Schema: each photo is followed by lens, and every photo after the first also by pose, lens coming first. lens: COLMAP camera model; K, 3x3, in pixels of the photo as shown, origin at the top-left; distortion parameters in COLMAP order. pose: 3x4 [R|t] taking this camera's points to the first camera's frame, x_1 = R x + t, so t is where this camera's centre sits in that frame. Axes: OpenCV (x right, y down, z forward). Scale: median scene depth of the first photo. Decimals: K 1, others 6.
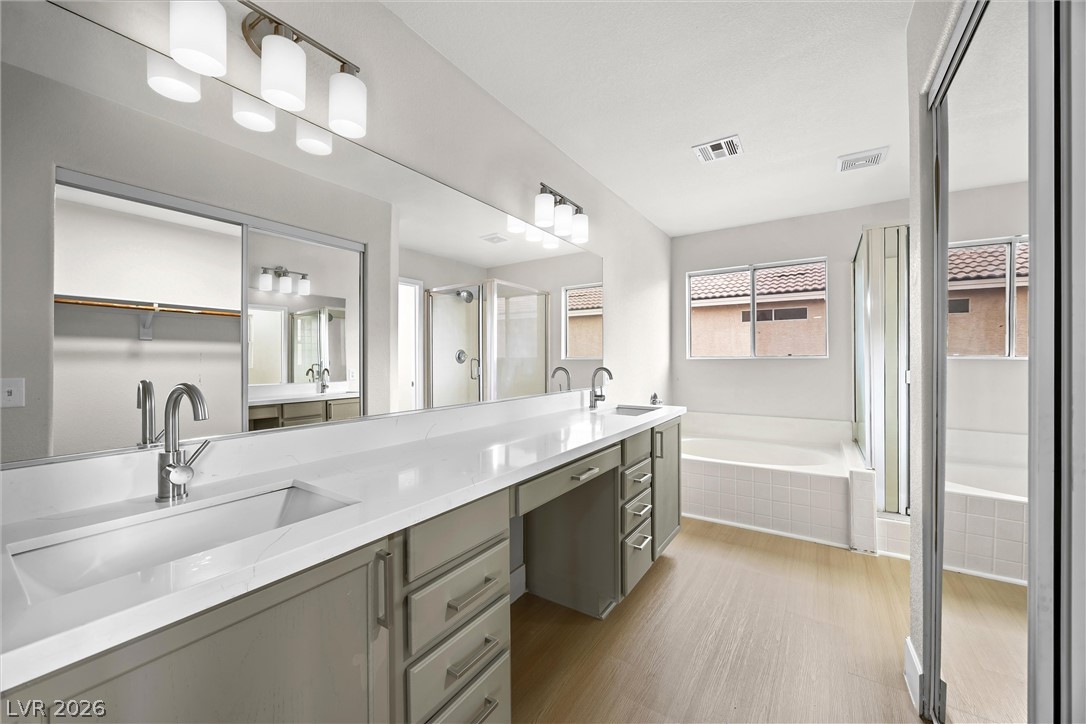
lens RADIAL K [[409.9, 0, 547.2], [0, 409.9, 358.6], [0, 0, 1]] dist [0.001201, -0.000240]
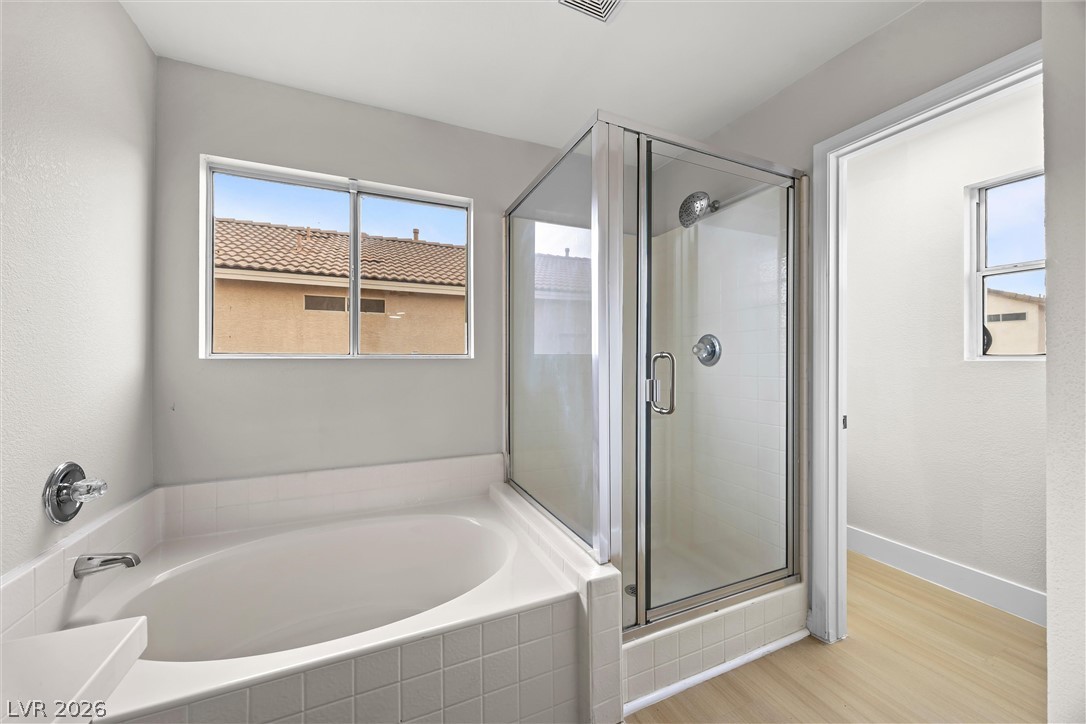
lens RADIAL K [[409.9, 0, 547.2], [0, 409.9, 358.6], [0, 0, 1]] dist [0.001201, -0.000240]
pose [[0.537200, 0.005553, 0.843436, 0.238707], [-0.002545, 0.999984, -0.004963, 0.002943], [-0.843451, 0.000519, 0.537206, 0.642071]]
